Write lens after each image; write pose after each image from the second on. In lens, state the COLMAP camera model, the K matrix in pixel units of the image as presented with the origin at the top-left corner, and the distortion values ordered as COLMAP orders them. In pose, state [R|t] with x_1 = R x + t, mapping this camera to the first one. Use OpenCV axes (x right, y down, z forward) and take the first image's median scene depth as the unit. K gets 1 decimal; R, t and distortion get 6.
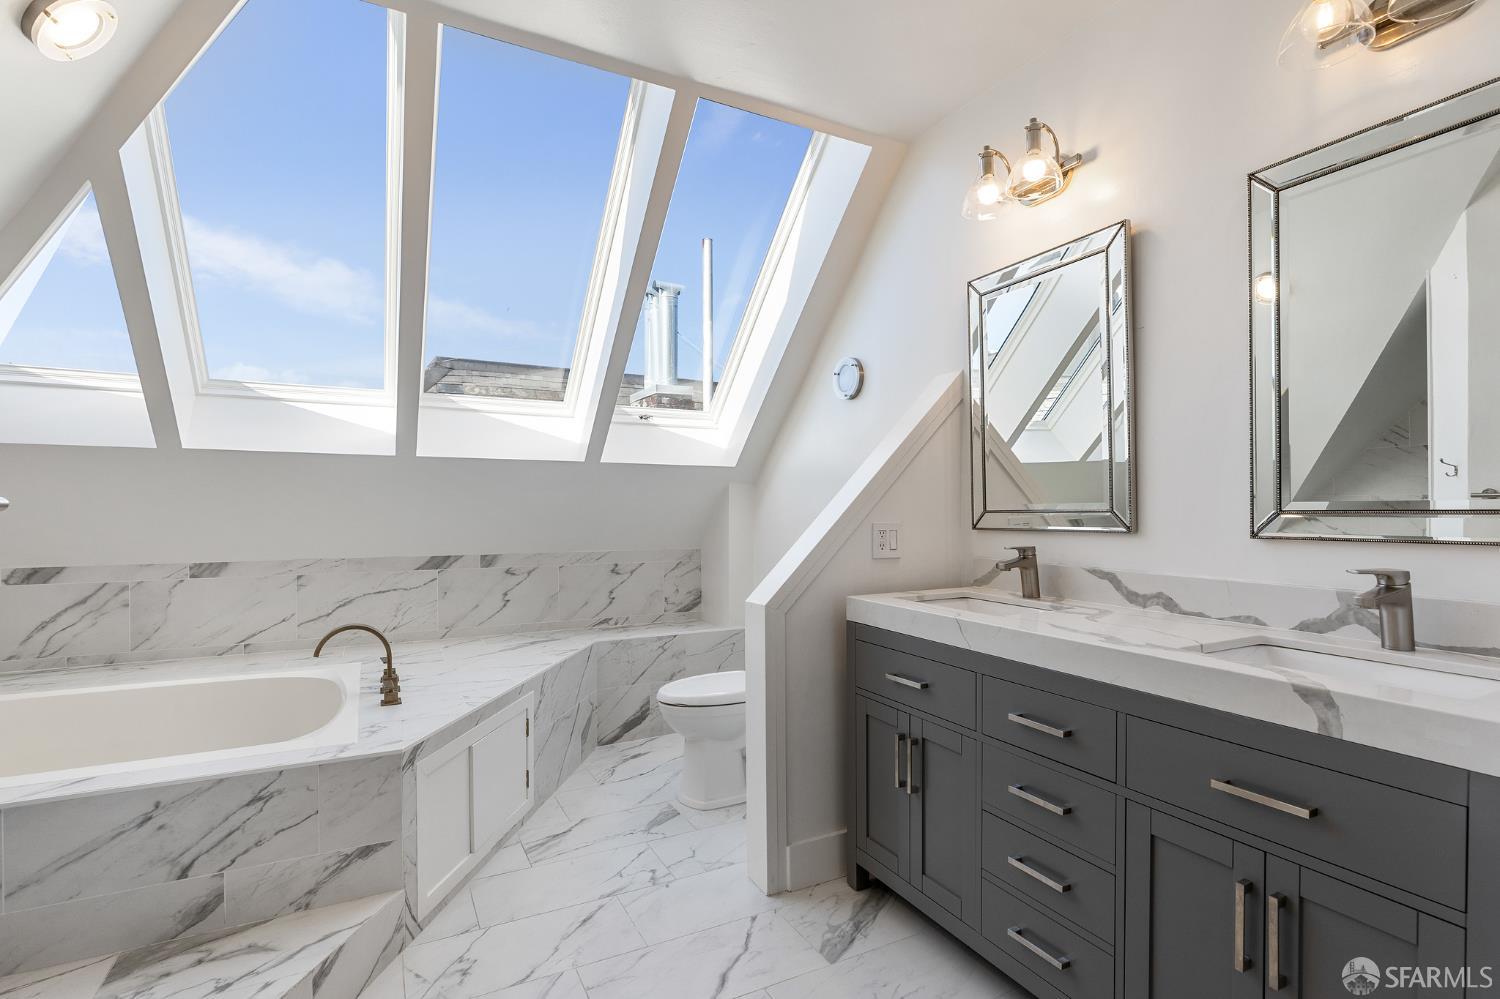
lens RADIAL K [[730.7, 0, 749.3], [0, 730.7, 506.1], [0, 0, 1]] dist [-0.000419, 0.000105]
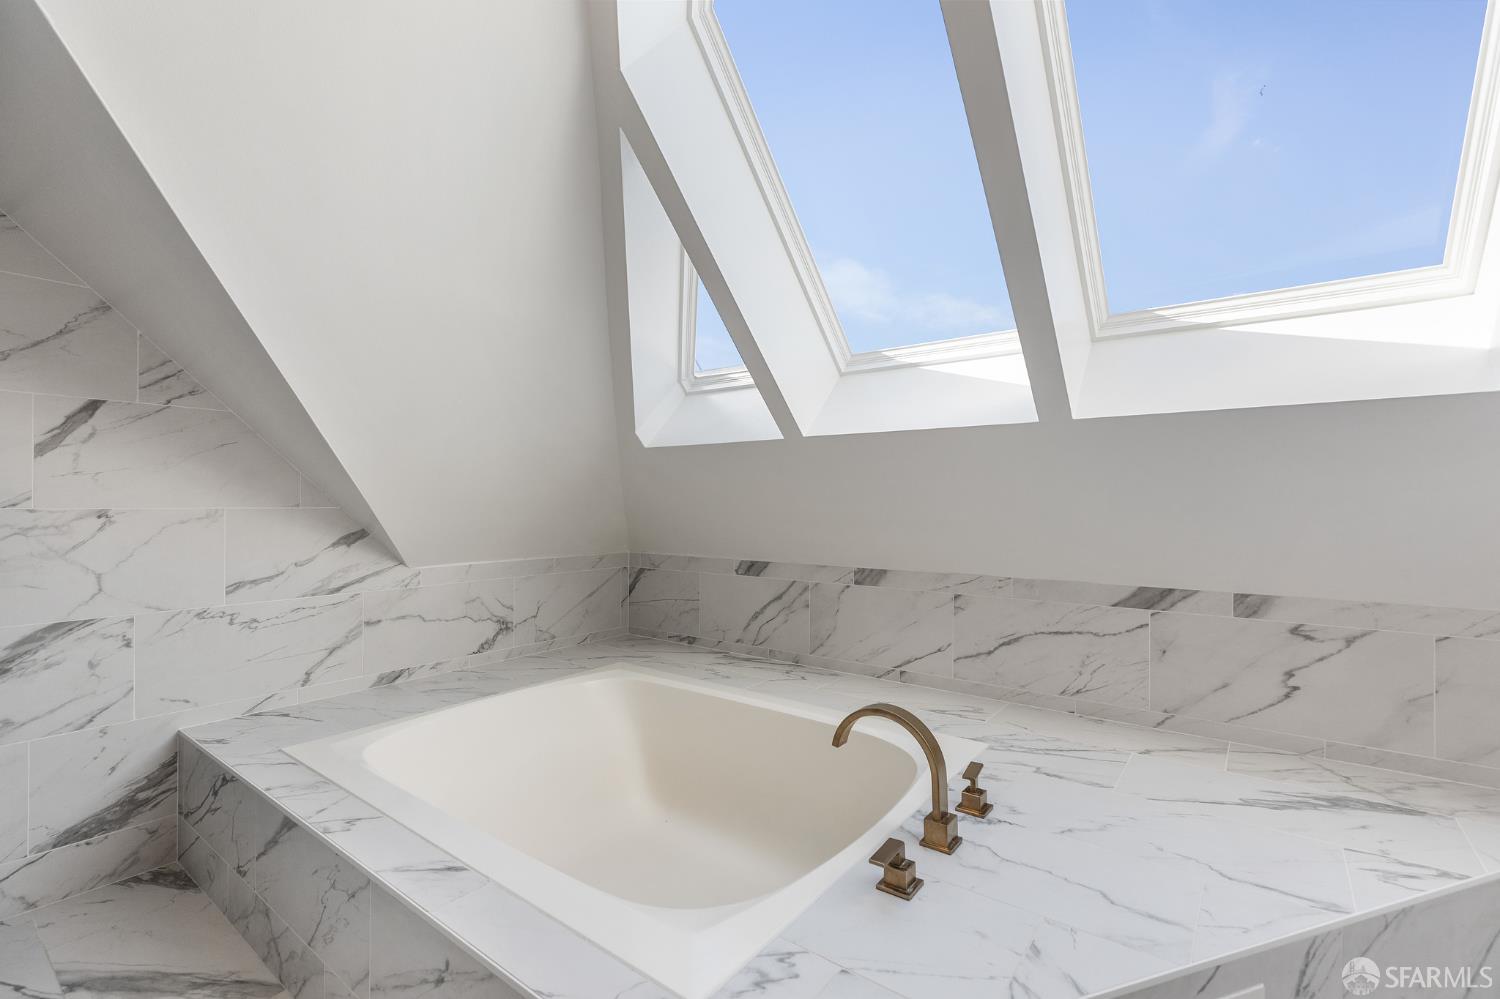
lens RADIAL K [[675.6, 0, 742.5], [0, 675.6, 506.1], [0, 0, 1]] dist [0.000605, -0.000431]
pose [[0.426492, 0.007113, -0.904464, -0.078675], [0.004212, 0.999943, 0.009850, -0.005329], [0.904482, -0.008011, 0.426437, 0.522037]]
